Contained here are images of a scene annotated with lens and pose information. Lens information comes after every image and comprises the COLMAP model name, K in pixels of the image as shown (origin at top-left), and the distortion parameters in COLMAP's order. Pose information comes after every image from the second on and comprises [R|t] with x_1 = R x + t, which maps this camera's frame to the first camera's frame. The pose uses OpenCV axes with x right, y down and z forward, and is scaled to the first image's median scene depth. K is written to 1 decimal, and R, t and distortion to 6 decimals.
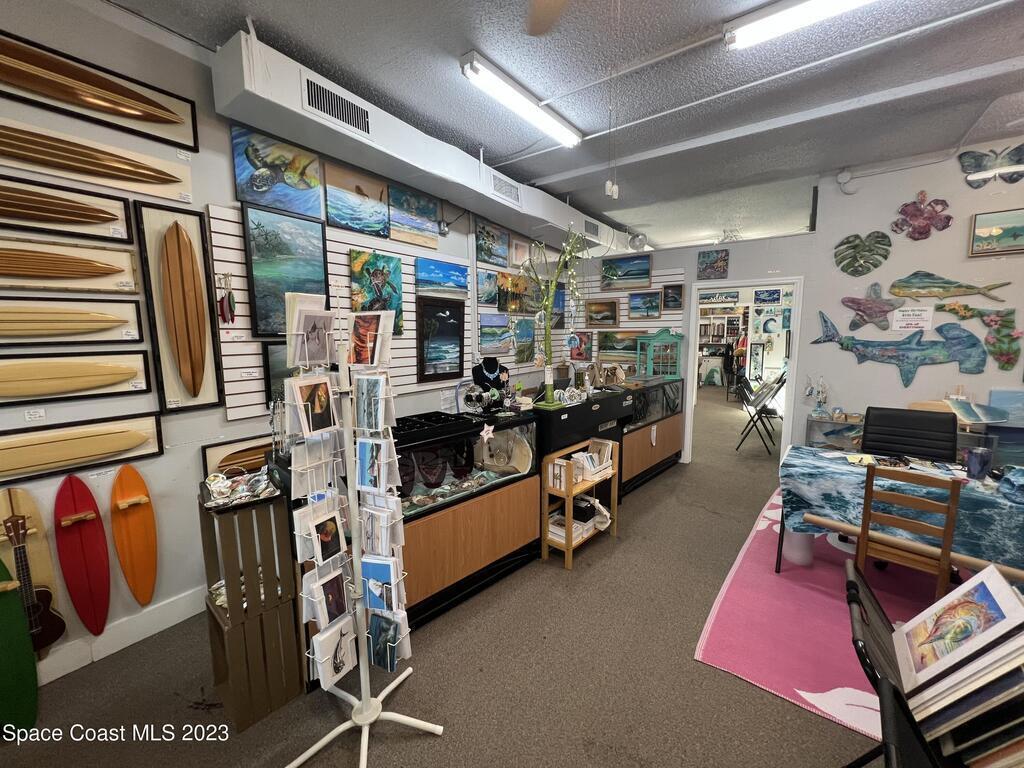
lens RADIAL K [[409.1, 0, 513.5], [0, 409.1, 381.0], [0, 0, 1]] dist [-0.002119, 0.000140]
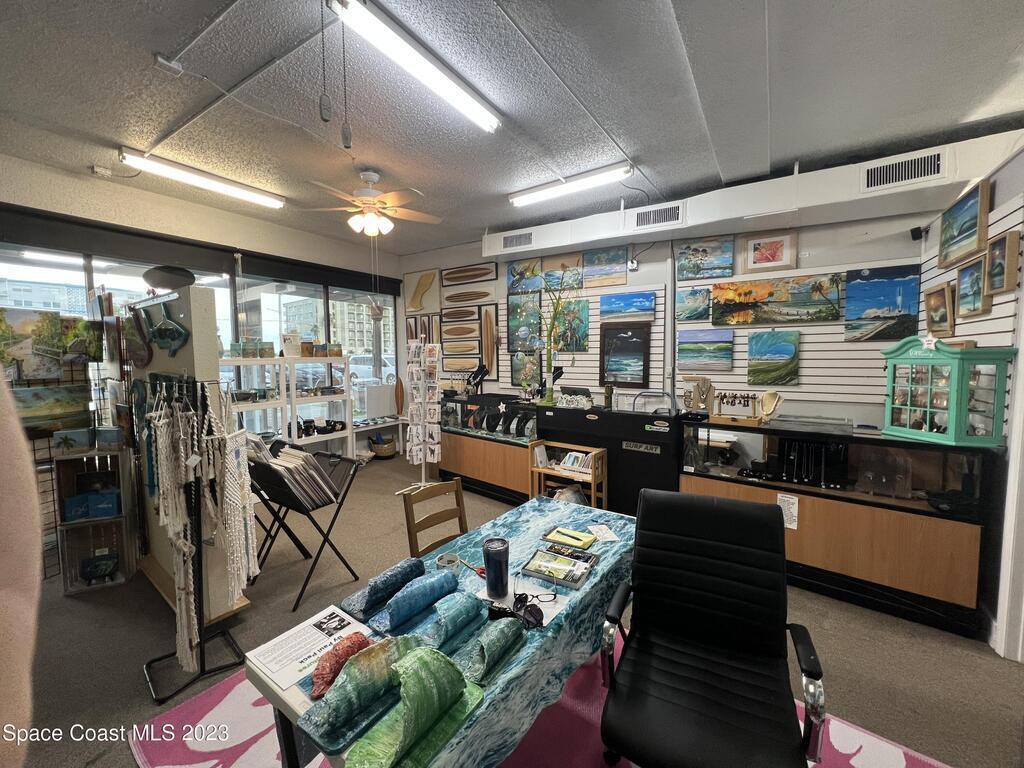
lens RADIAL K [[411.0, 0, 514.1], [0, 411.0, 383.2], [0, 0, 1]] dist [0.000447, 0.000051]
pose [[0.049443, 0.071399, -0.996222, 1.232435], [-0.112680, 0.991472, 0.065466, -0.070080], [0.992400, 0.109017, 0.057066, 0.701068]]
